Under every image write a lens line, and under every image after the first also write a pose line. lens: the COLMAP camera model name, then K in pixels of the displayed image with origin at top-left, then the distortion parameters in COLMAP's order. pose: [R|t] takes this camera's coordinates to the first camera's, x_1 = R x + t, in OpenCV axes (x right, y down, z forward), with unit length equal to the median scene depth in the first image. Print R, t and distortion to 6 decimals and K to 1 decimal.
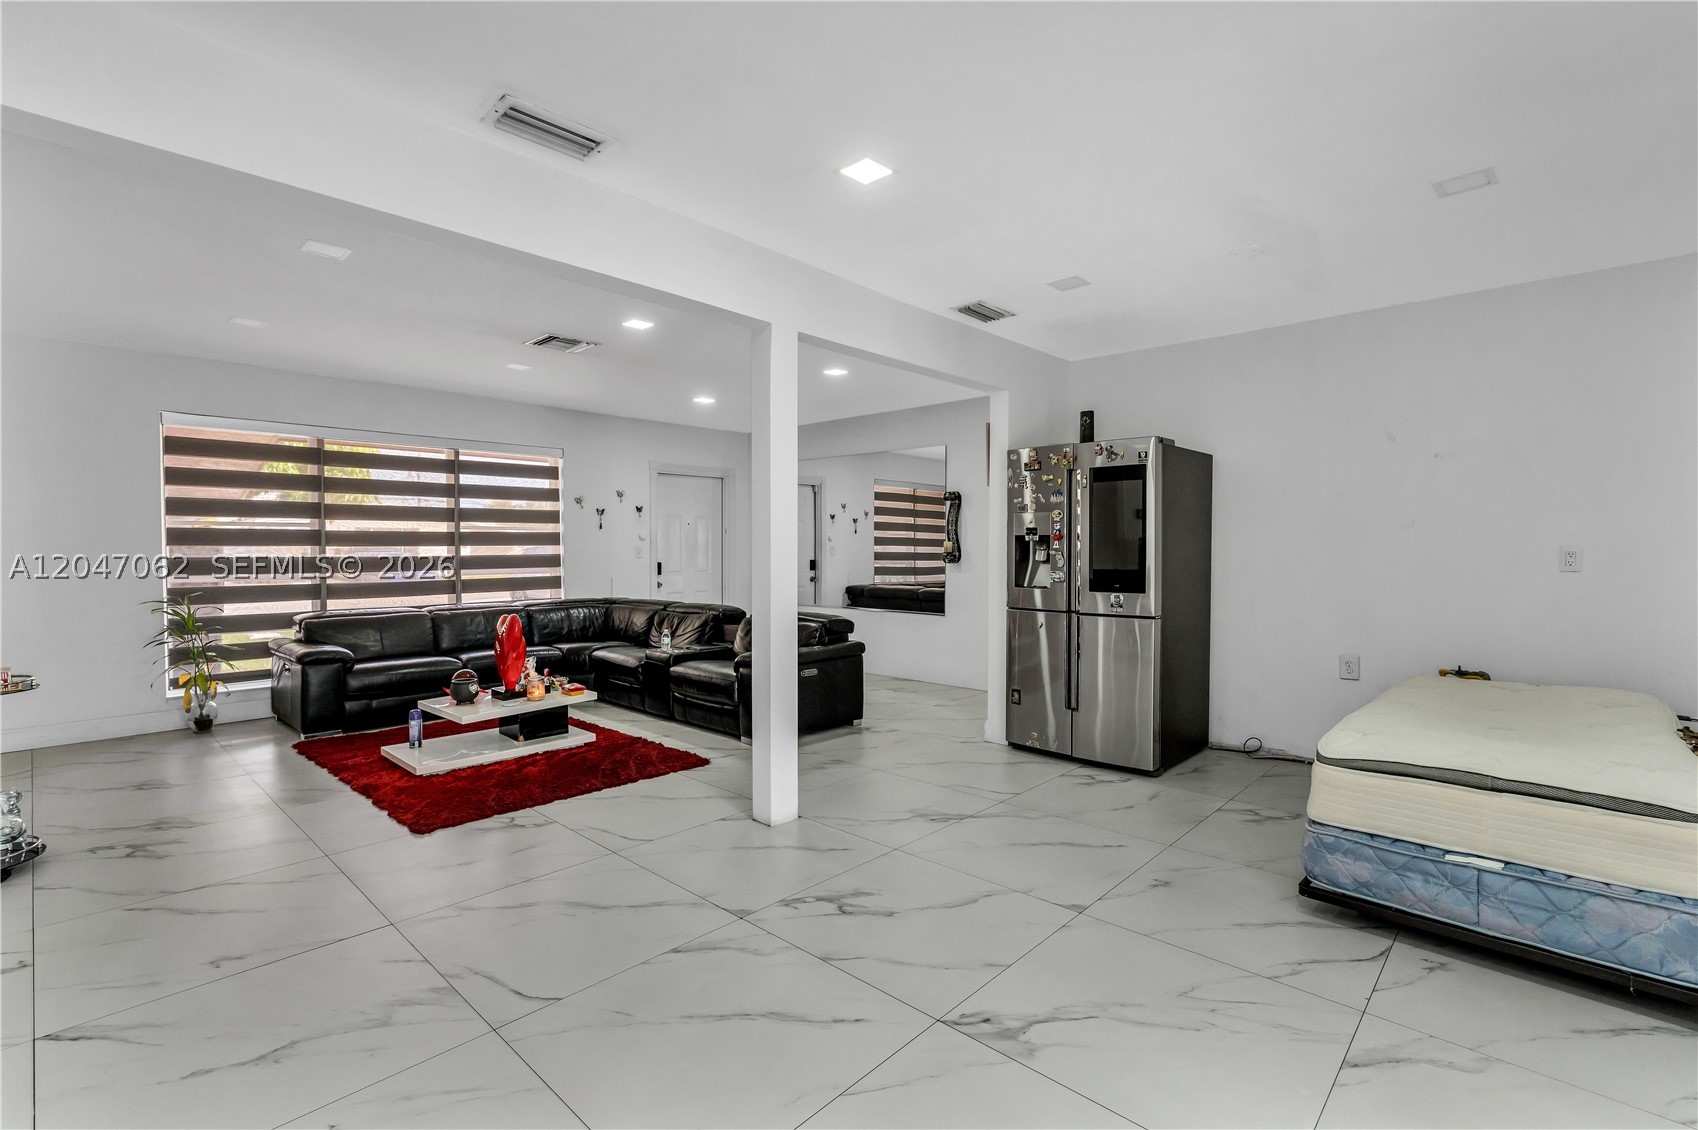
lens RADIAL K [[767.1, 0, 861.8], [0, 767.1, 565.2], [0, 0, 1]] dist [-0.006235, 0.000488]
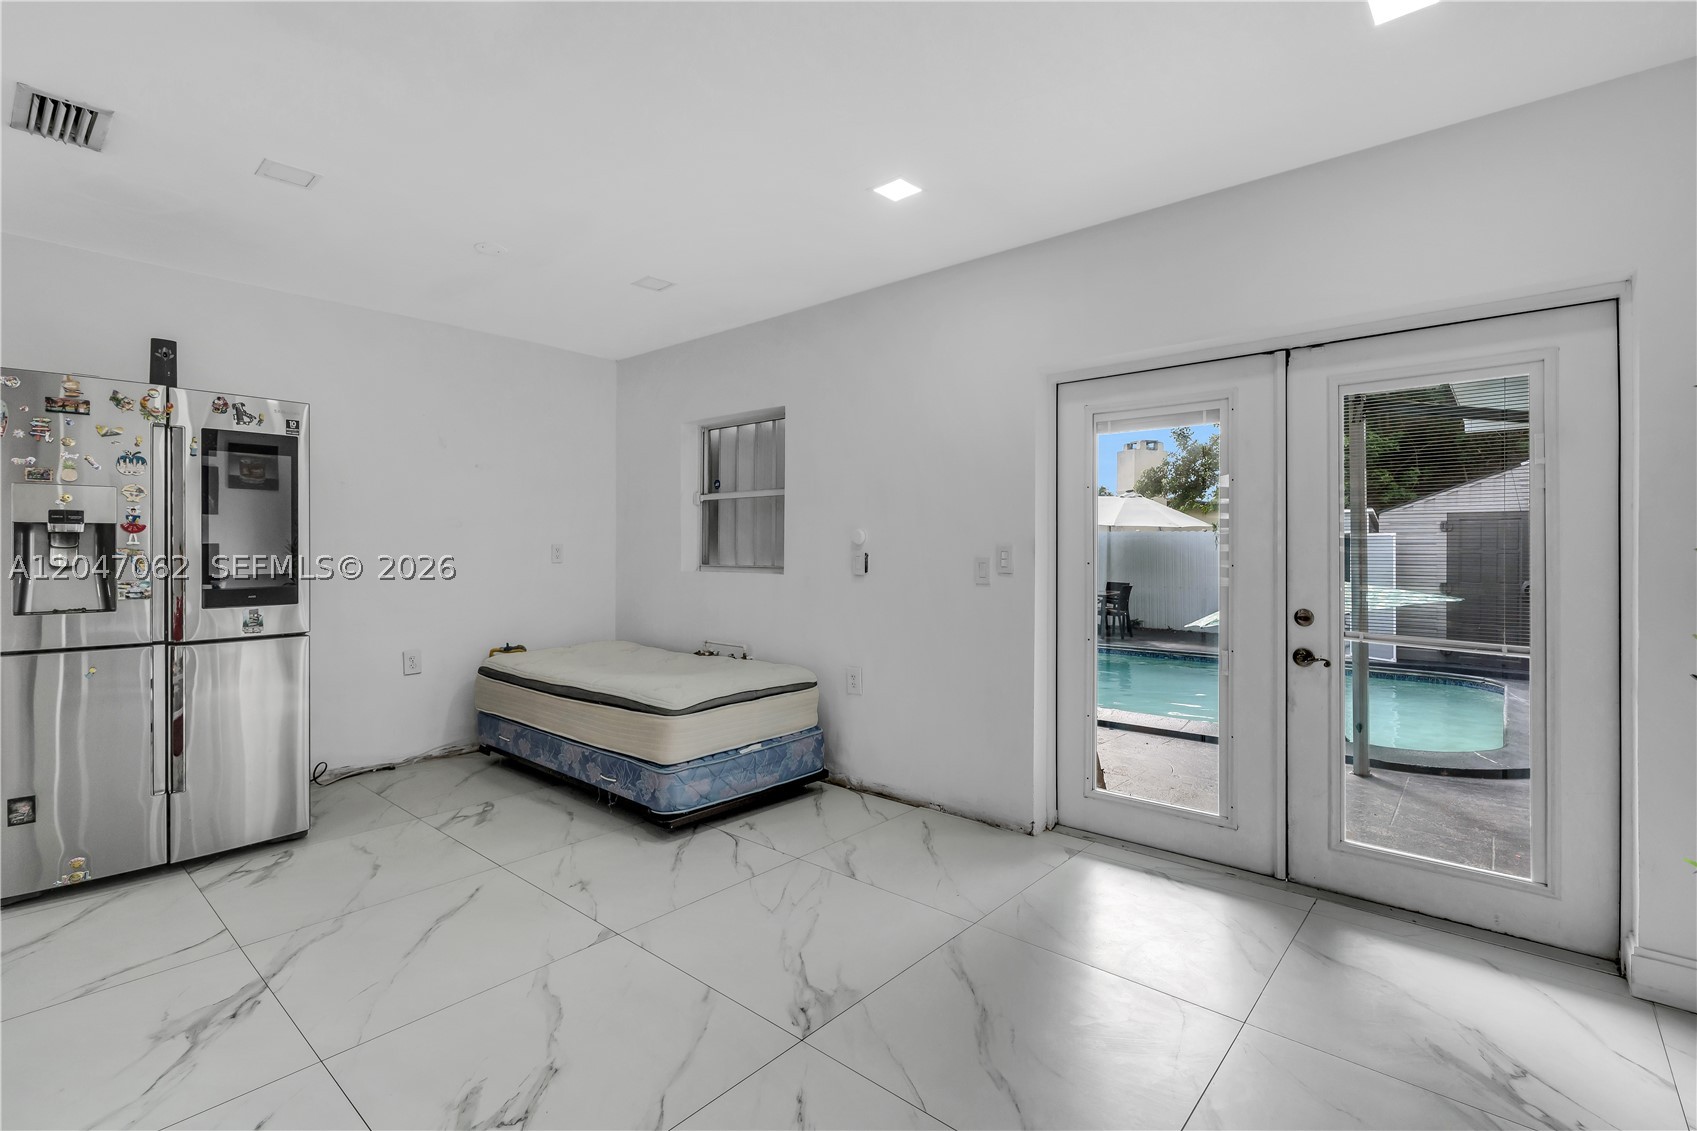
lens RADIAL K [[766.7, 0, 840.9], [0, 766.7, 547.4], [0, 0, 1]] dist [-0.006235, 0.000488]
pose [[-0.015191, -0.001081, 0.999884, -0.406226], [0.024198, 0.999706, 0.001448, -0.007798], [-0.999592, 0.024218, -0.015160, 0.455928]]
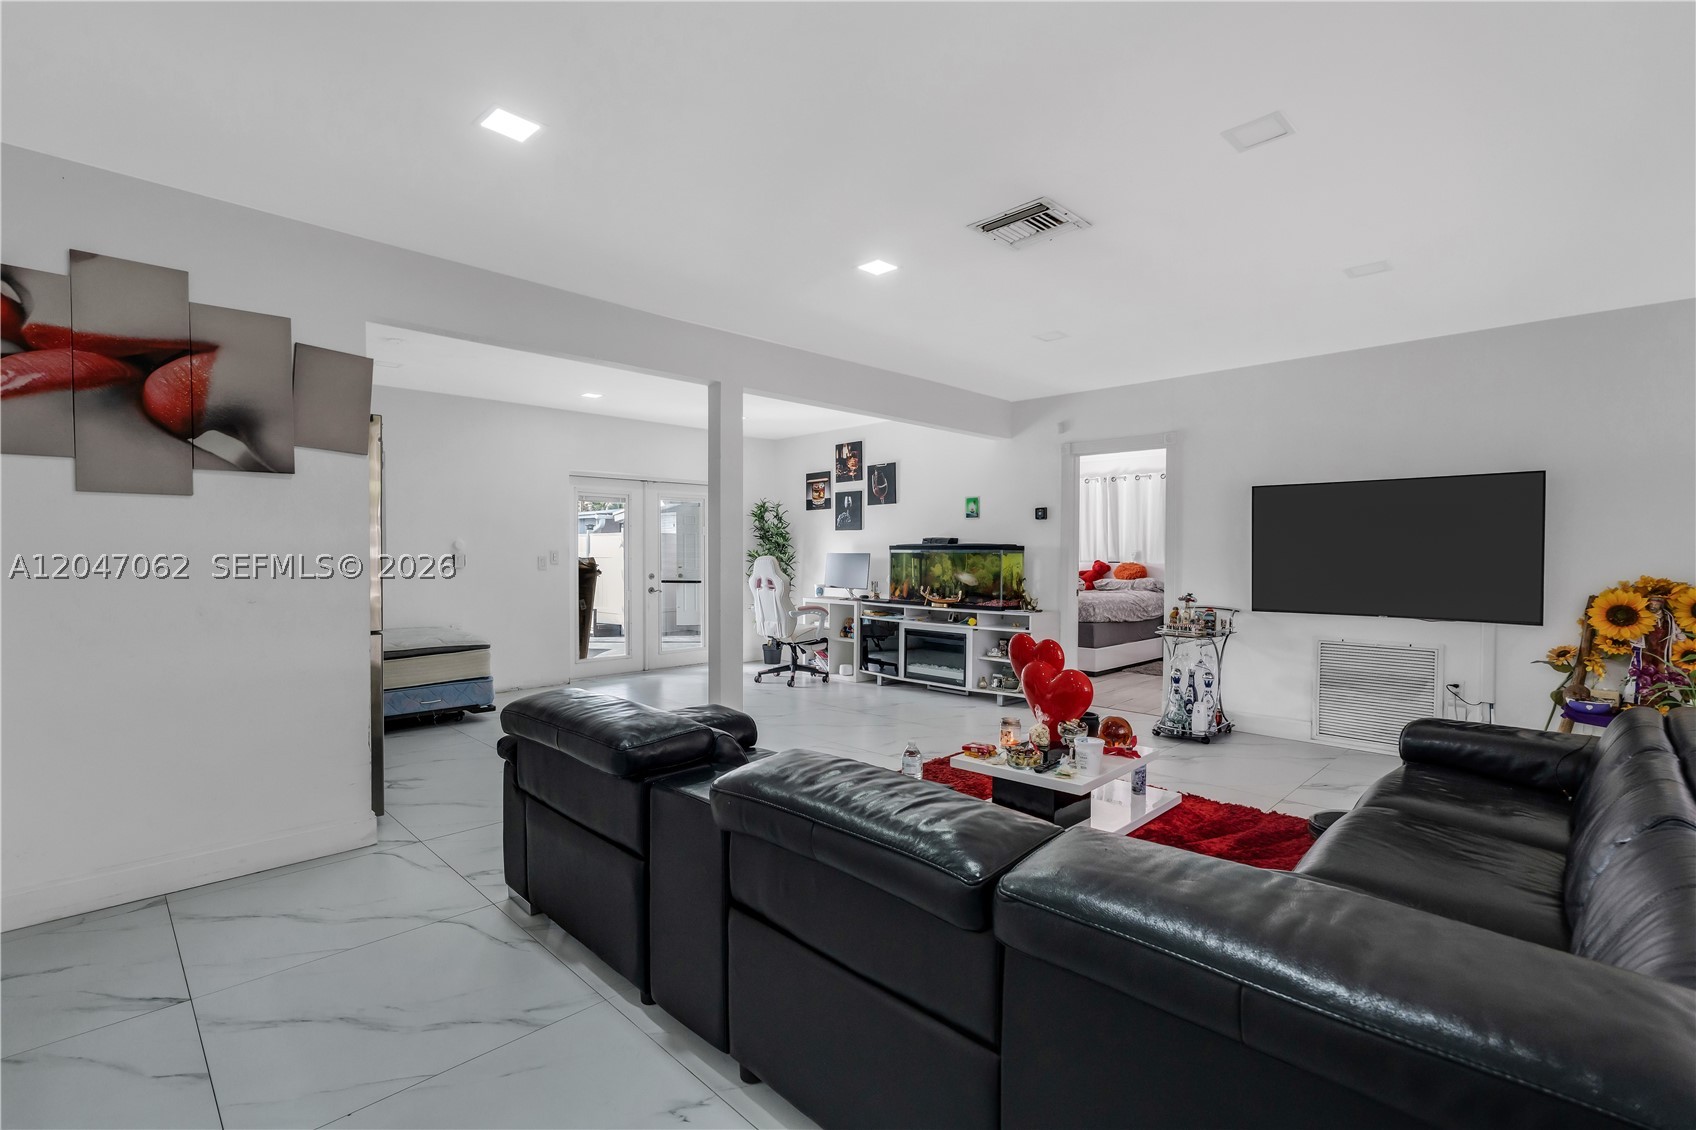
lens RADIAL K [[766.2, 0, 845.4], [0, 766.2, 569.0], [0, 0, 1]] dist [-0.006235, 0.000488]
pose [[-0.998642, -0.002786, 0.052020, -0.324555], [-0.000365, 0.998919, 0.046485, -0.042618], [-0.052093, 0.046403, -0.997564, 1.910284]]
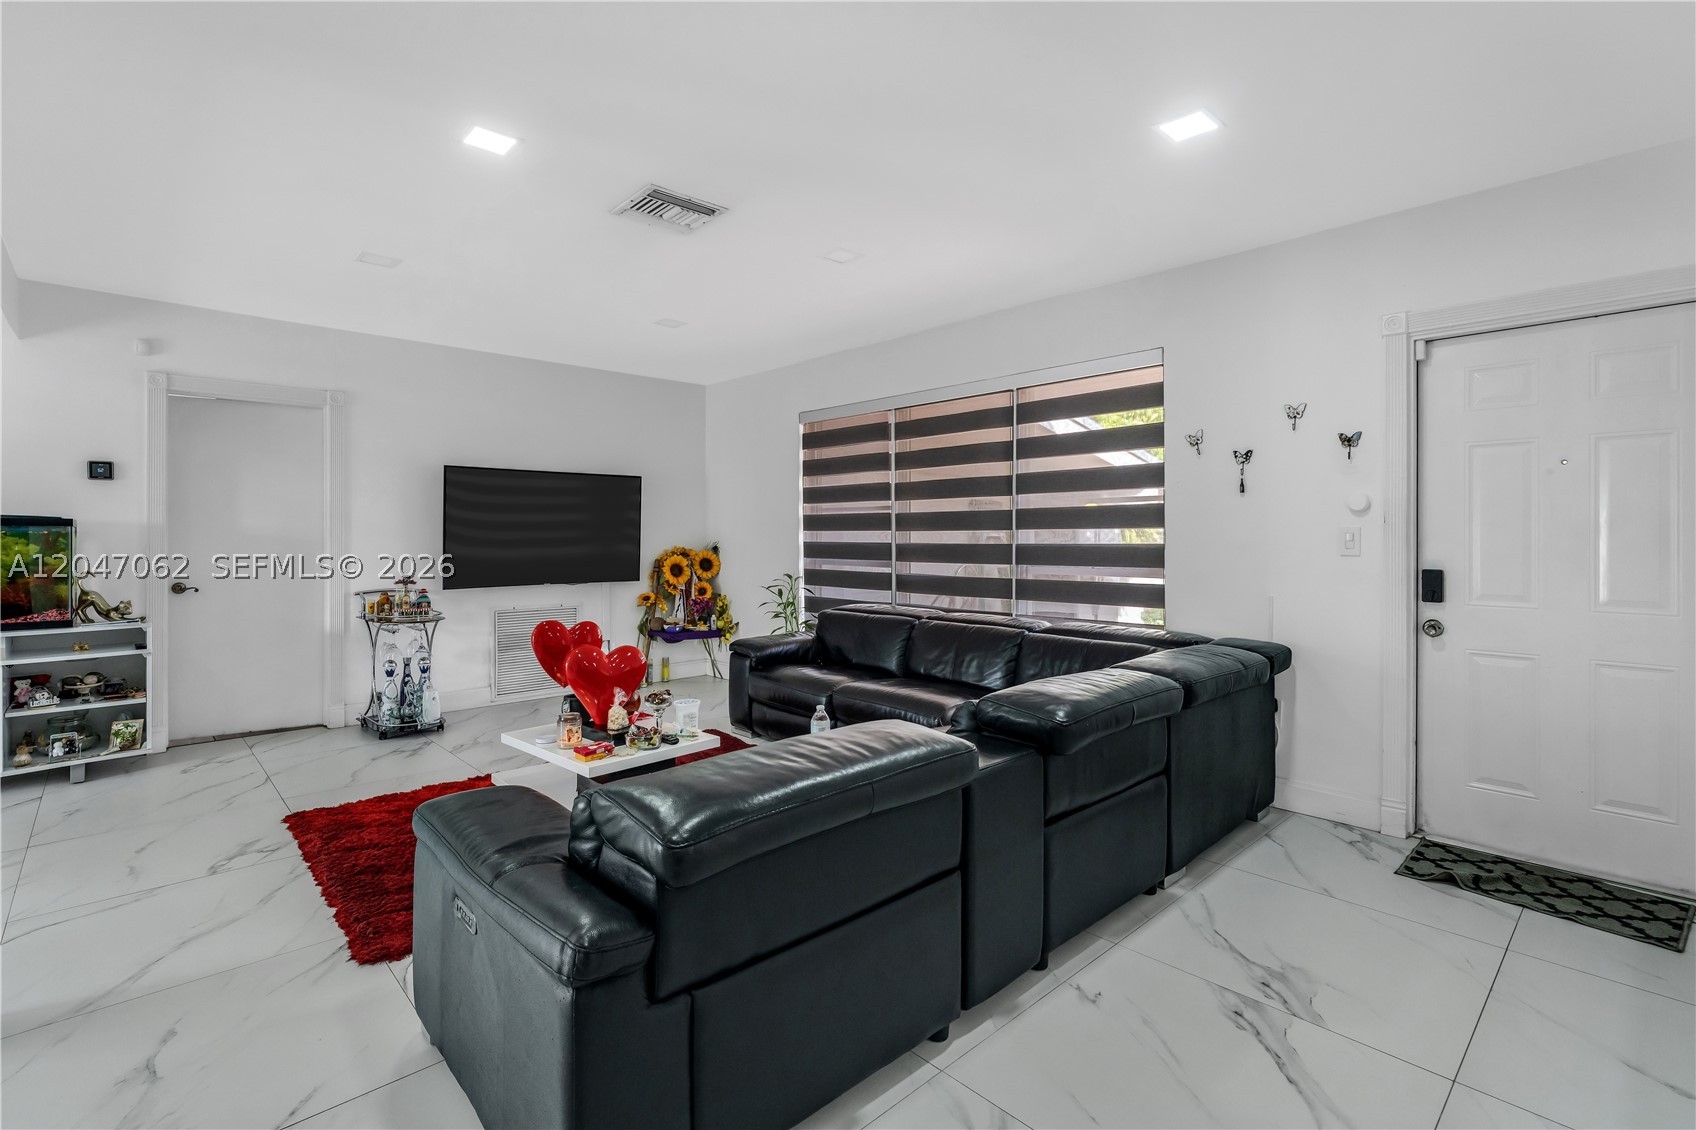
lens RADIAL K [[766.2, 0, 860.1], [0, 766.2, 552.1], [0, 0, 1]] dist [-0.006235, 0.000488]
pose [[-0.078274, 0.022618, -0.996675, 0.271028], [-0.027108, 0.999325, 0.024807, -0.027872], [0.996563, 0.028959, -0.077608, 1.408850]]
